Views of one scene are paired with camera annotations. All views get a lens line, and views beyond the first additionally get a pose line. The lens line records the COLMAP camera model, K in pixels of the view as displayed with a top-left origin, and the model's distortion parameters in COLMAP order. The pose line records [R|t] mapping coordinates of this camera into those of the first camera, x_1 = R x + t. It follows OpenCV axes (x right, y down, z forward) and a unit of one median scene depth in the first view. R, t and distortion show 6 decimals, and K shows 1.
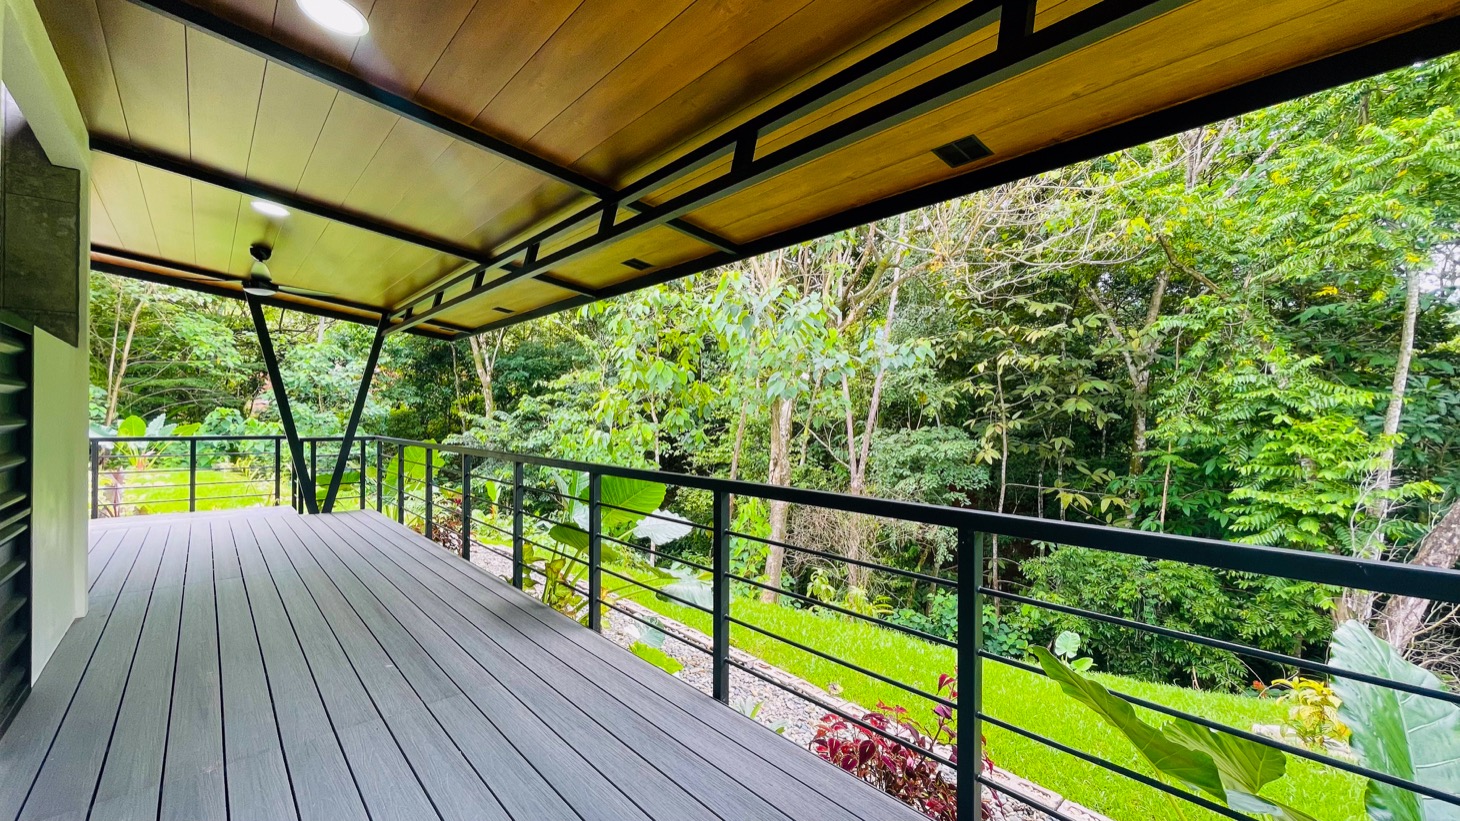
lens RADIAL K [[604.4, 0, 730.5], [0, 604.4, 415.8], [0, 0, 1]] dist [0.018908, 0.000011]
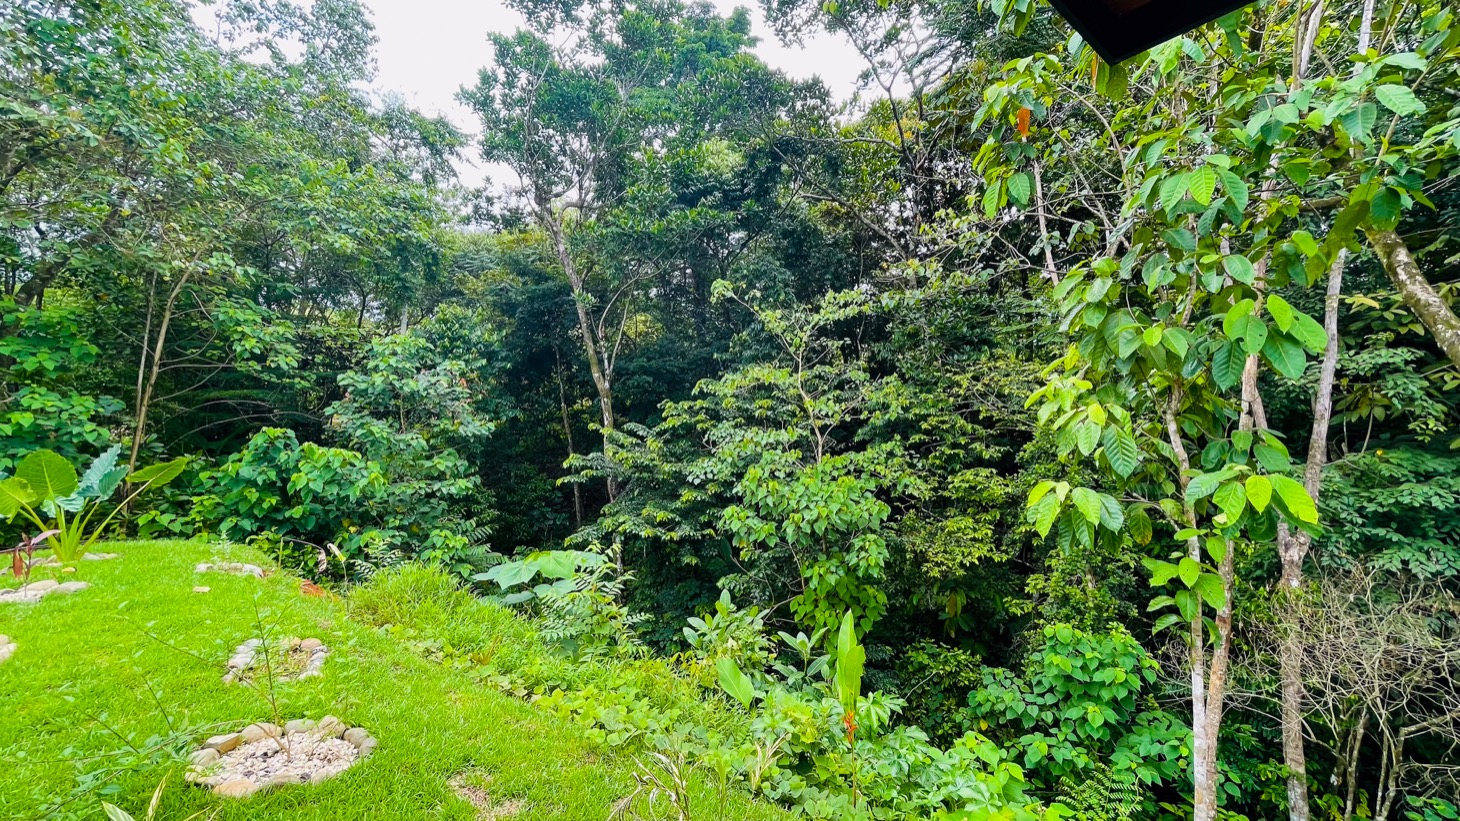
lens RADIAL K [[580.6, 0, 730.0], [0, 580.6, 410.5], [0, 0, 1]] dist [0.009925, -0.000037]
pose [[0.996828, -0.009967, -0.078961, -0.277211], [0.007944, 0.999633, -0.025898, -0.011724], [0.079190, 0.025188, 0.996541, 0.410645]]
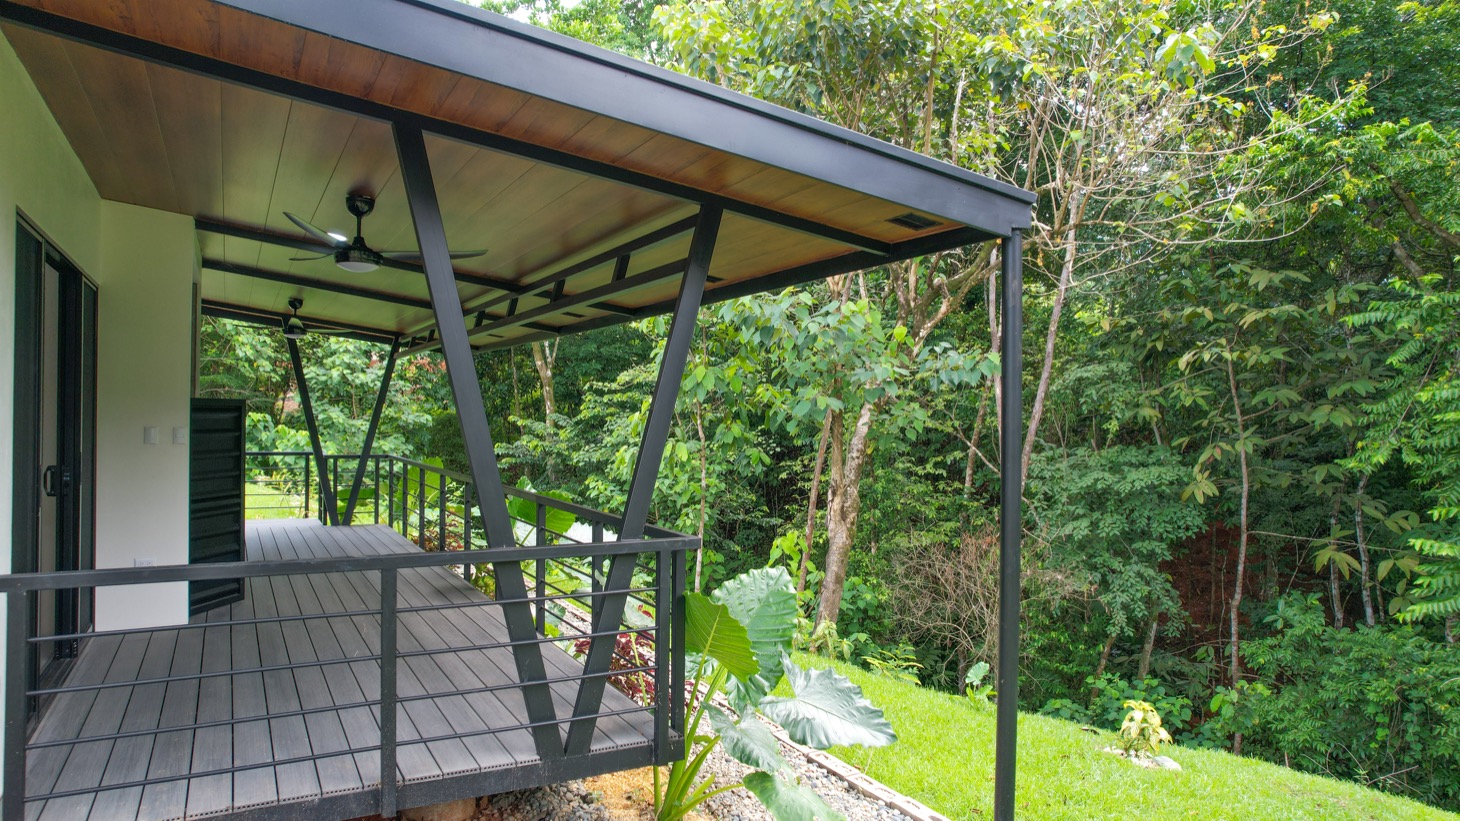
lens RADIAL K [[976.8, 0, 730.0], [0, 976.8, 410.5], [0, 0, 1]] dist [-0.003453, -0.000548]
pose [[0.972758, 0.006395, -0.231733, 0.158091], [-0.007569, 0.999963, -0.004181, -0.016335], [0.231698, 0.005821, 0.972770, -0.207394]]
